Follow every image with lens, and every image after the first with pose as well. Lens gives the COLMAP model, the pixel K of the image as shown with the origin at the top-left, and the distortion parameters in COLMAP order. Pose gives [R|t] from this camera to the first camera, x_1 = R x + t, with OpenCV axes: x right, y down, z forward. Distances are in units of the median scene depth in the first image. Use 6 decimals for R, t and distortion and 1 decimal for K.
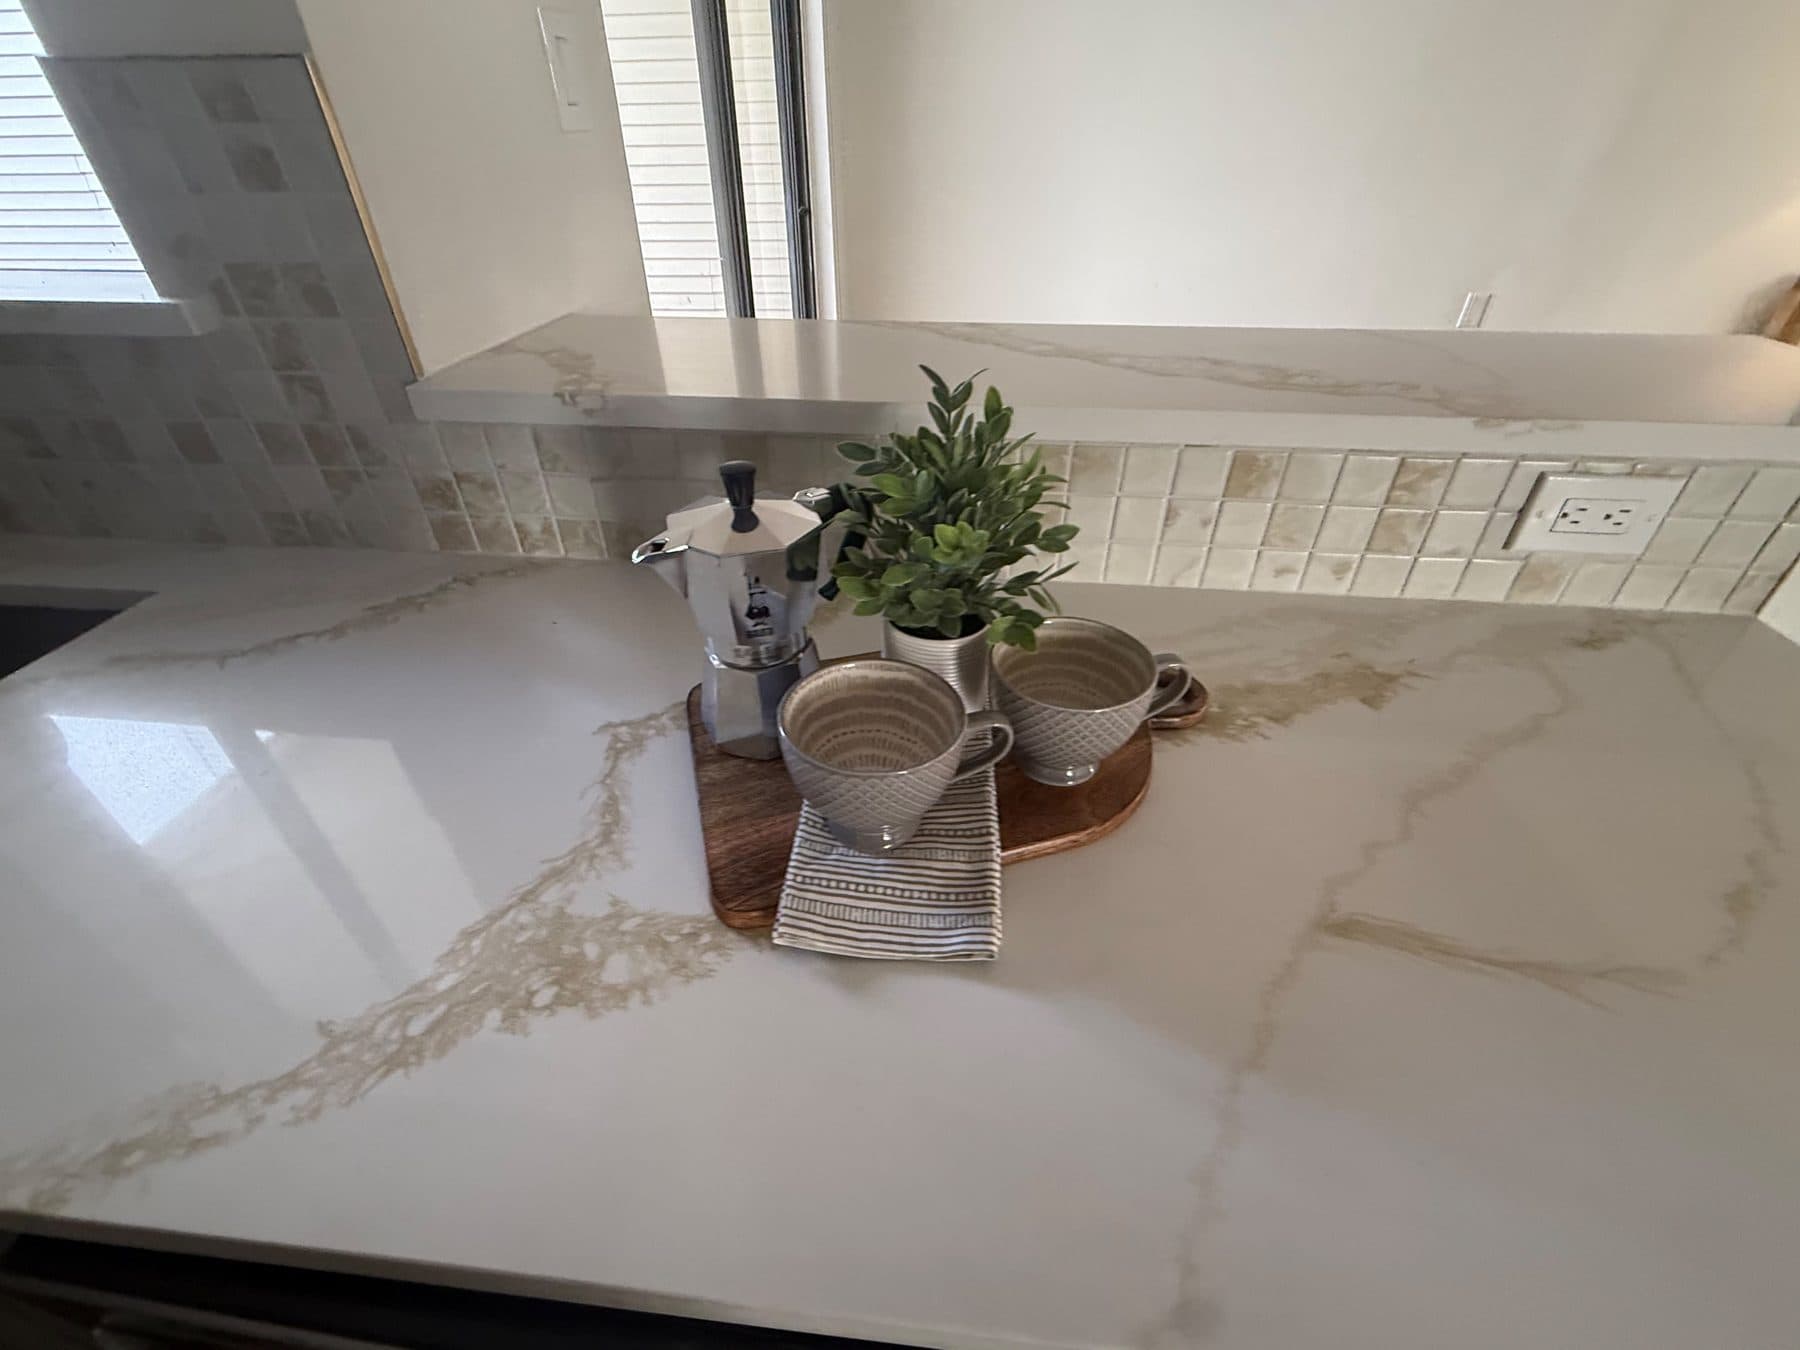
lens RADIAL K [[739.5, 0, 902.0], [0, 739.5, 664.6], [0, 0, 1]] dist [-0.002276, 0.000048]
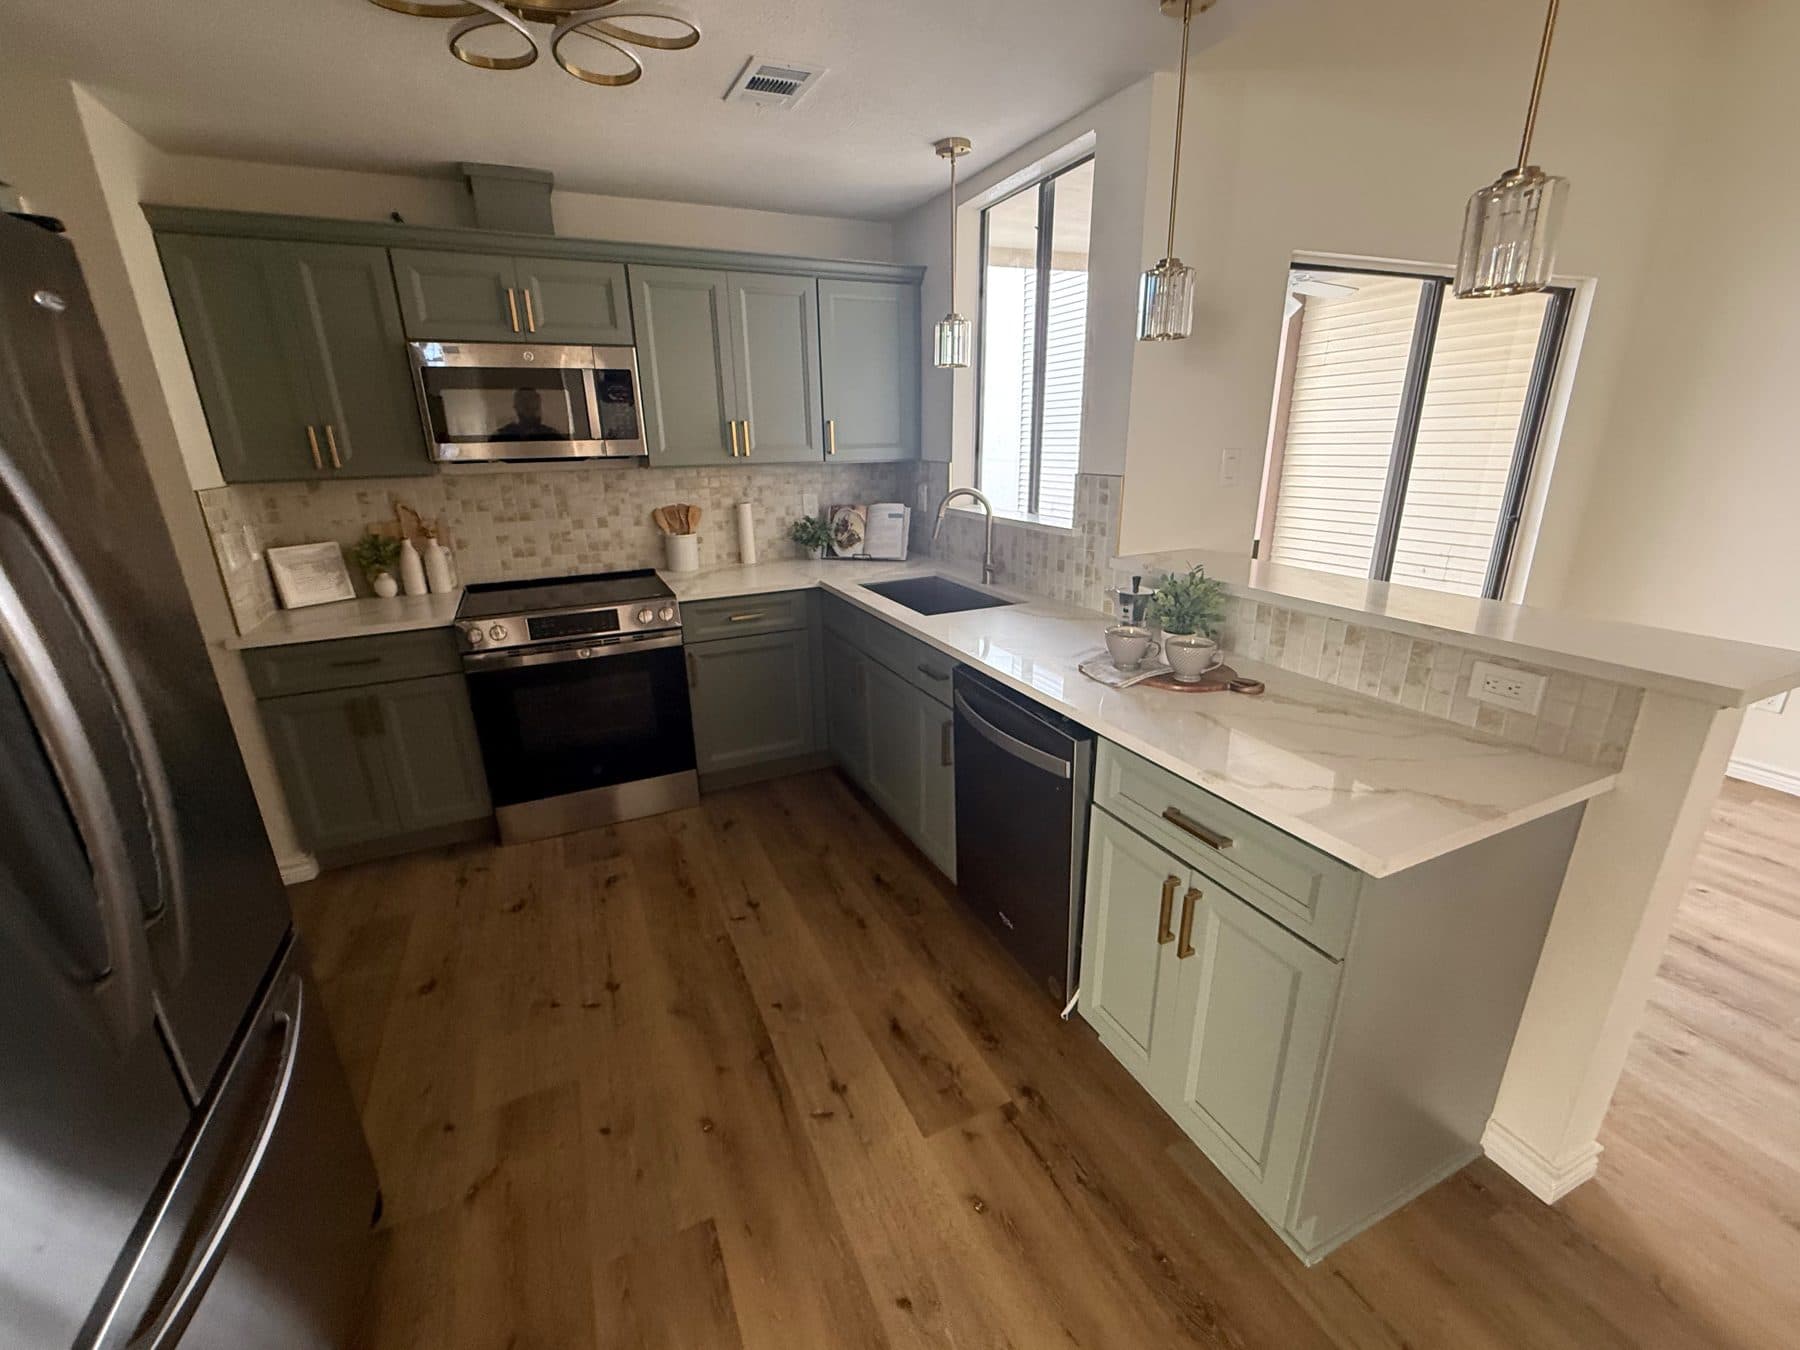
lens RADIAL K [[739.5, 0, 899.9], [0, 739.5, 680.4], [0, 0, 1]] dist [-0.002276, 0.000048]
pose [[0.505362, 0.267228, -0.820487, 1.747091], [-0.484750, 0.874545, -0.013738, 0.620991], [0.713881, 0.404673, 0.571501, -1.371777]]
